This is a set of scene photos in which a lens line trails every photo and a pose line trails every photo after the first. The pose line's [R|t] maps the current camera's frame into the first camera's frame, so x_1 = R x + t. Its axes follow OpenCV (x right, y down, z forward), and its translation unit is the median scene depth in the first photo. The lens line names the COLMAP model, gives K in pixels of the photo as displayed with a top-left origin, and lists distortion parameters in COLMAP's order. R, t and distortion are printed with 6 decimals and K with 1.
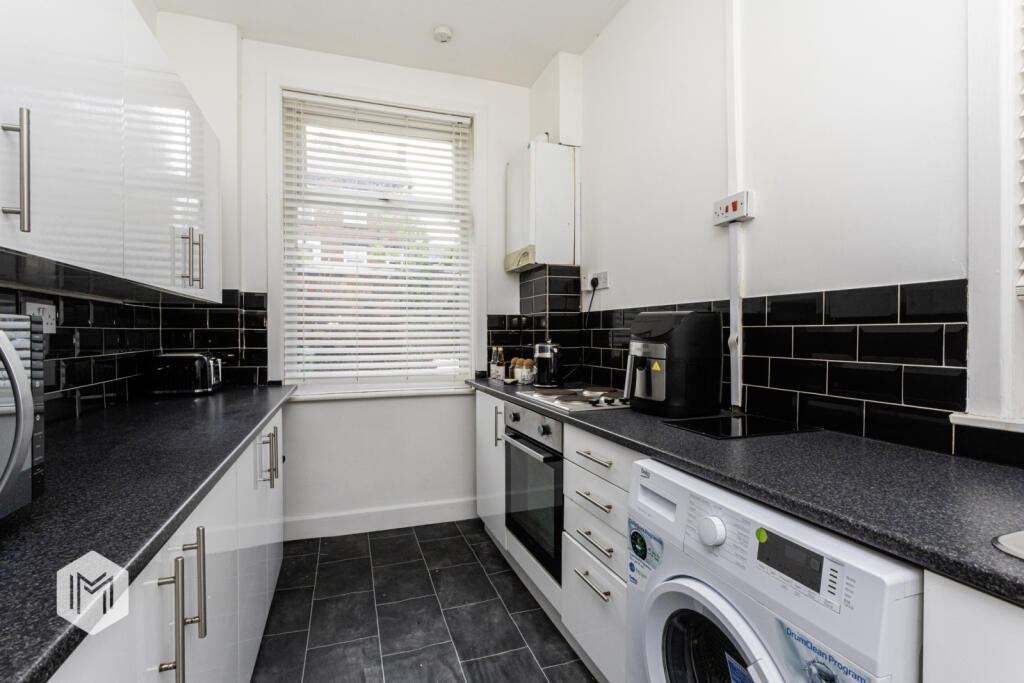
lens RADIAL K [[485.7, 0, 512.0], [0, 485.7, 341.5], [0, 0, 1]] dist [-0.000679, -0.000526]
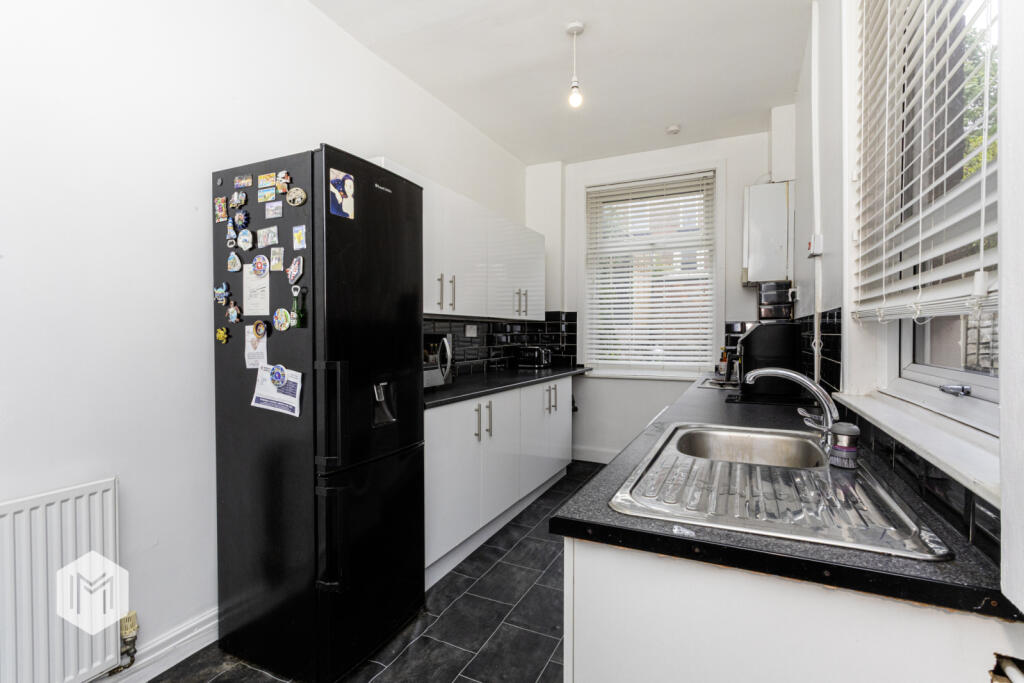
lens RADIAL K [[485.7, 0, 512.0], [0, 485.7, 341.5], [0, 0, 1]] dist [-0.000679, -0.000526]
pose [[0.714340, 0.012826, -0.699681, 0.511876], [-0.011384, 0.999913, 0.006707, -0.005903], [0.699706, 0.003174, 0.714423, -0.355794]]
